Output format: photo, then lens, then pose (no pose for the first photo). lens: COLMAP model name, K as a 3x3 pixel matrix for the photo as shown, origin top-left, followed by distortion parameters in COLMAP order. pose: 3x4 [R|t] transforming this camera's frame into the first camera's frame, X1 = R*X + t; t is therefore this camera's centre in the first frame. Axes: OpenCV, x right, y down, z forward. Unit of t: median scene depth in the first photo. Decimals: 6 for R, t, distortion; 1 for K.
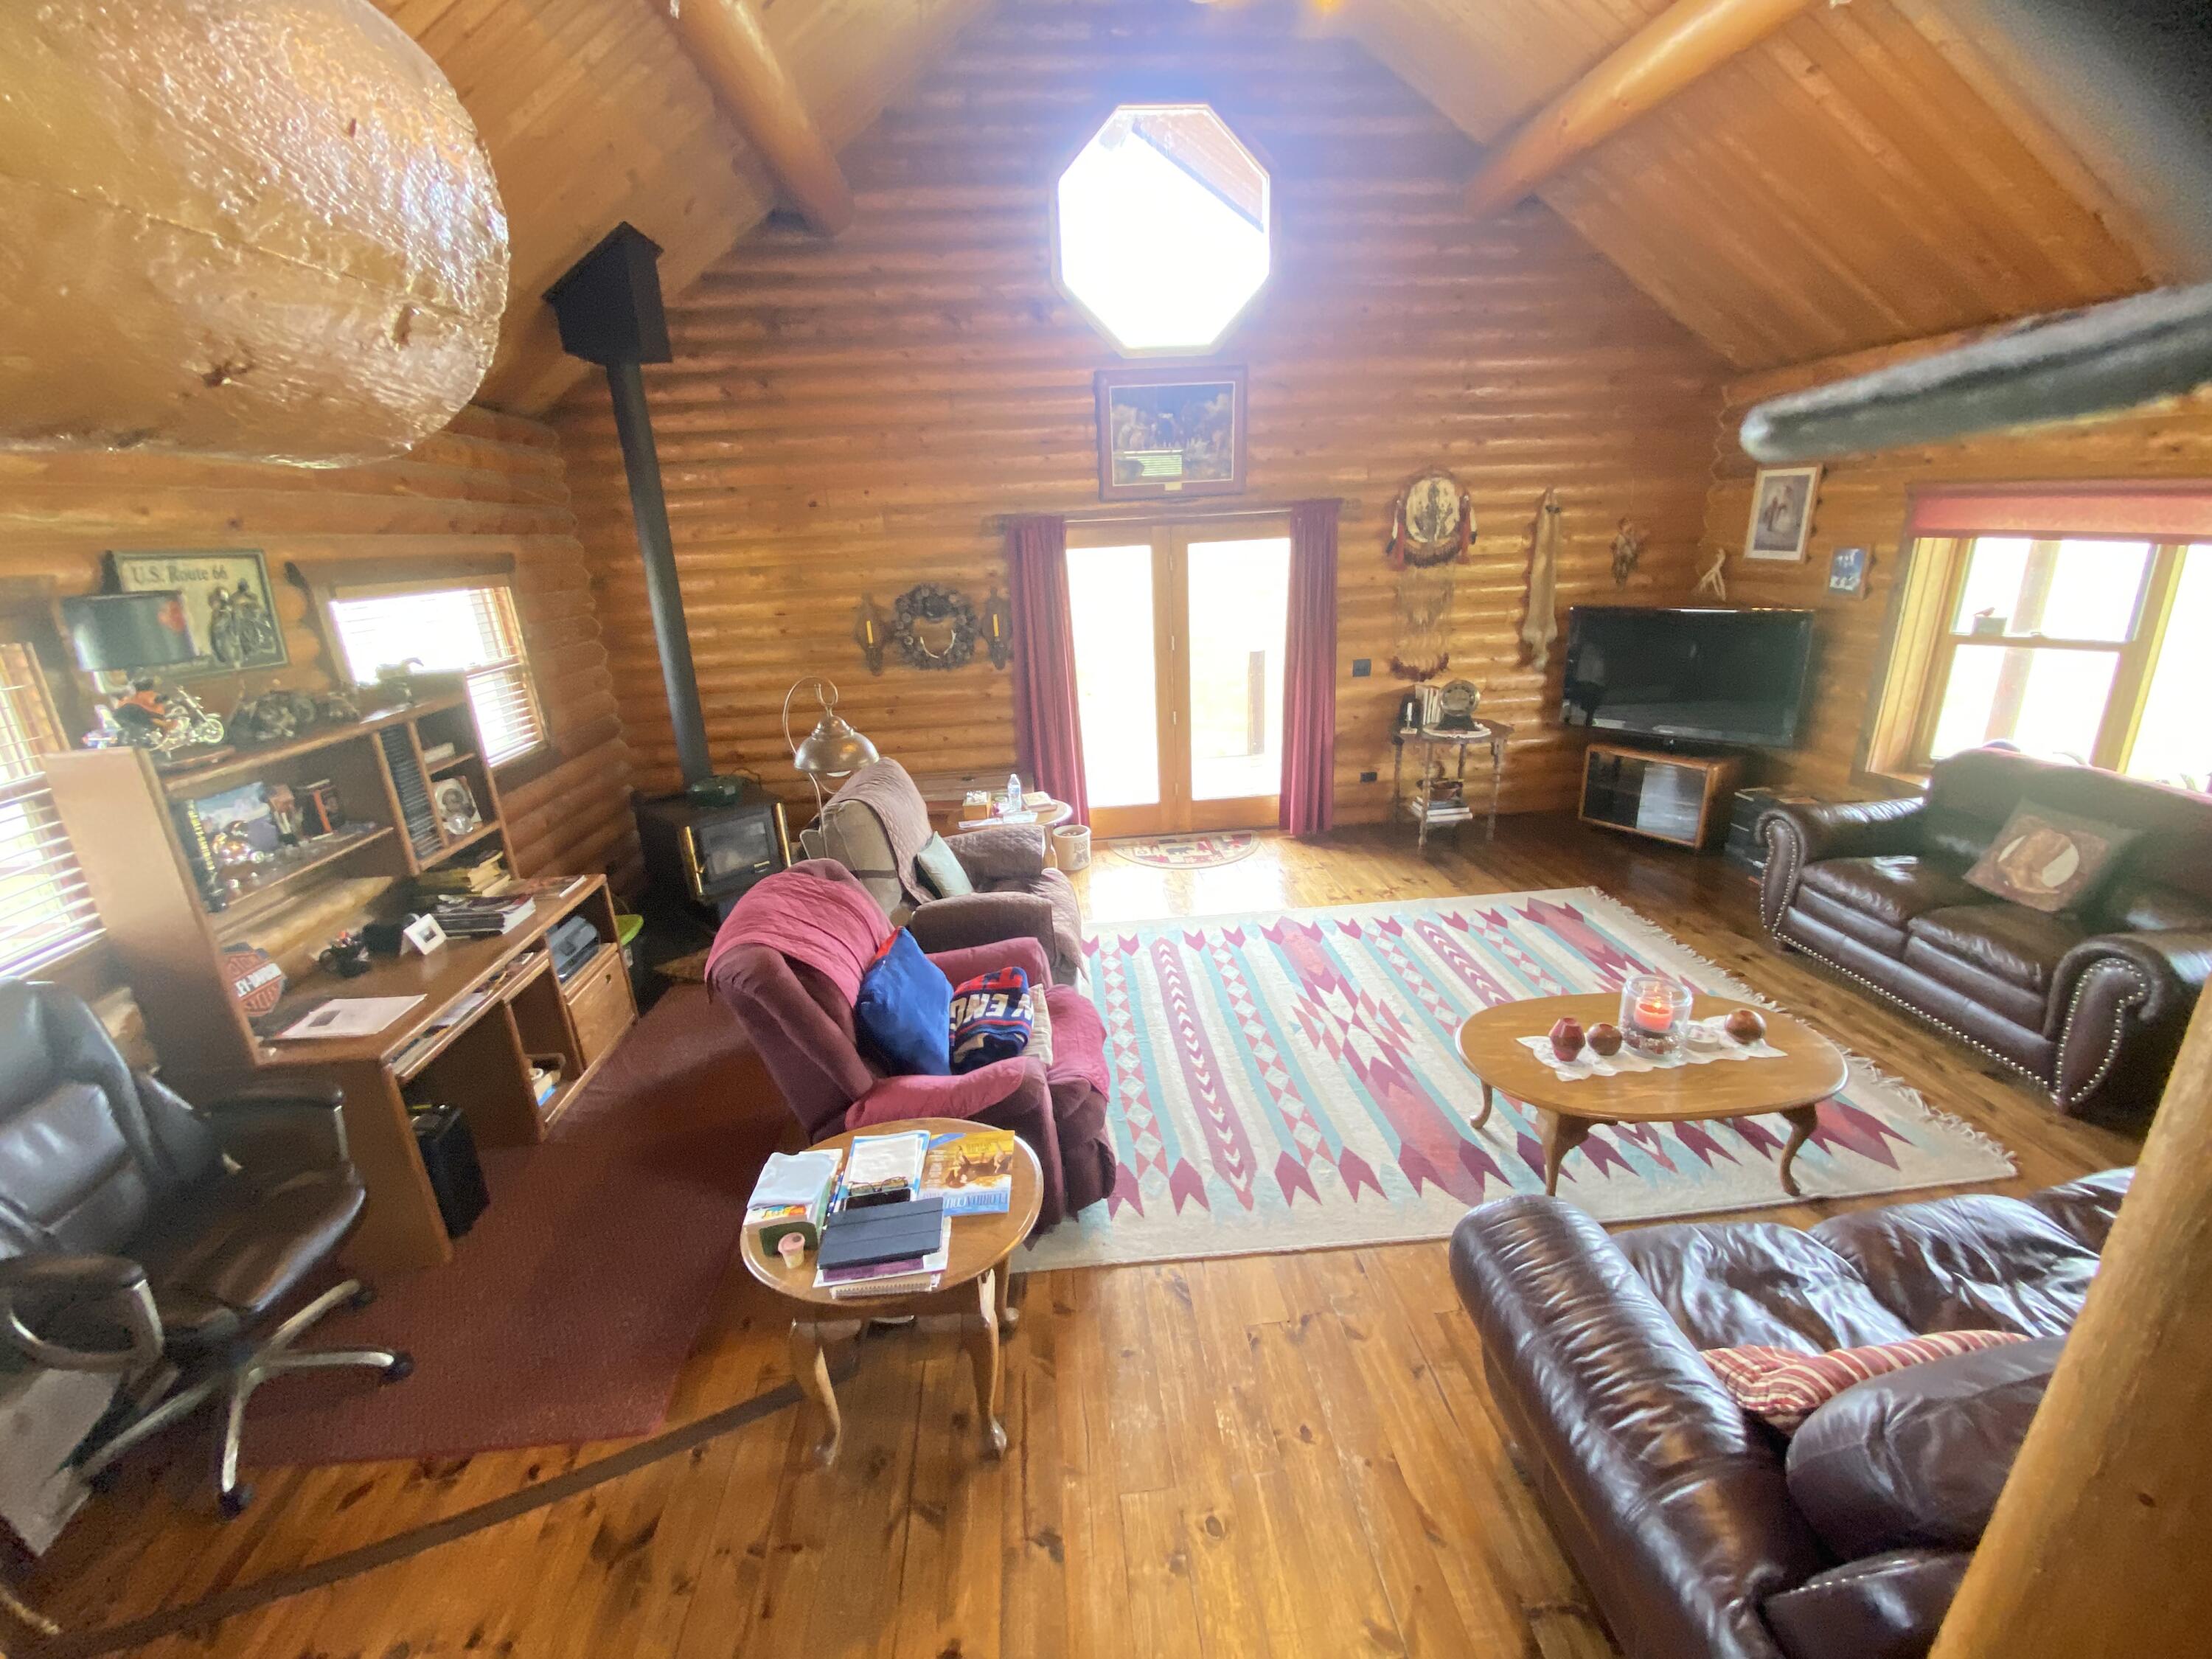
lens RADIAL K [[893.7, 0, 1106.0], [0, 893.7, 829.5], [0, 0, 1]] dist [-0.000562, -0.000143]
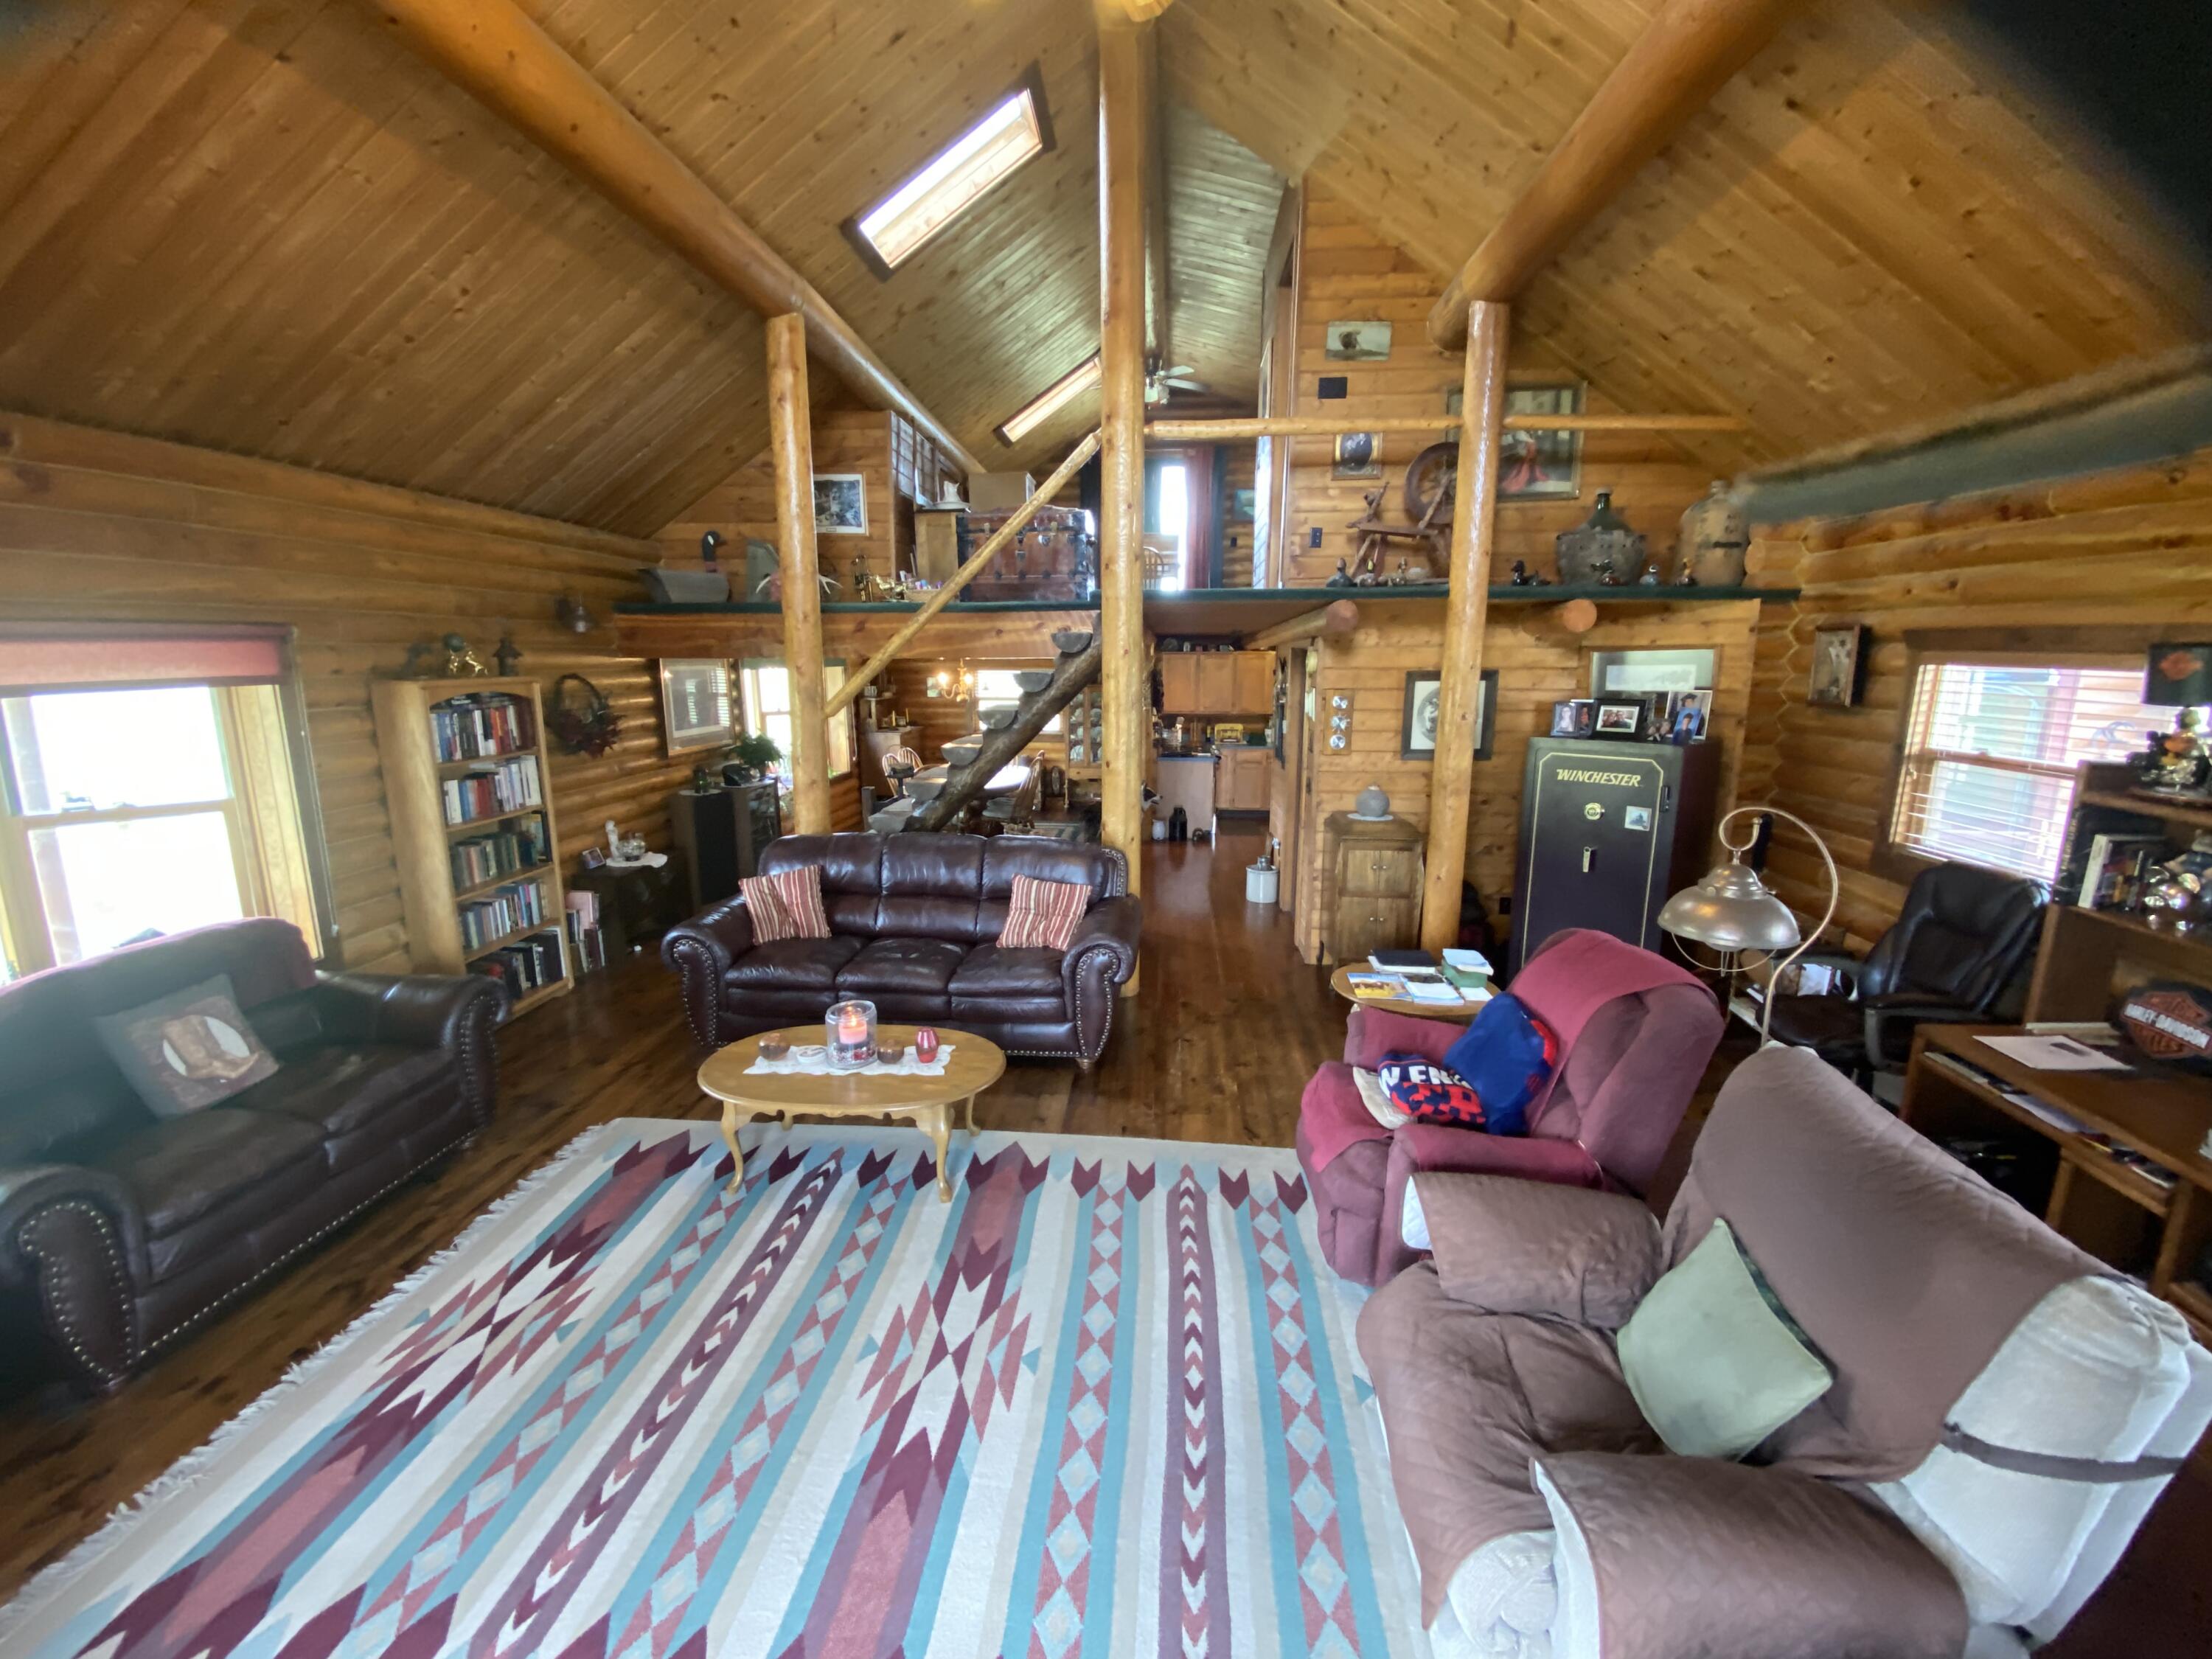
lens RADIAL K [[893.7, 0, 1106.0], [0, 893.7, 829.5], [0, 0, 1]] dist [-0.000562, -0.000143]
pose [[-0.986105, 0.011938, 0.165695, 0.056792], [0.090014, 0.876703, 0.472535, -0.556029], [-0.139624, 0.480884, -0.865596, 1.776143]]
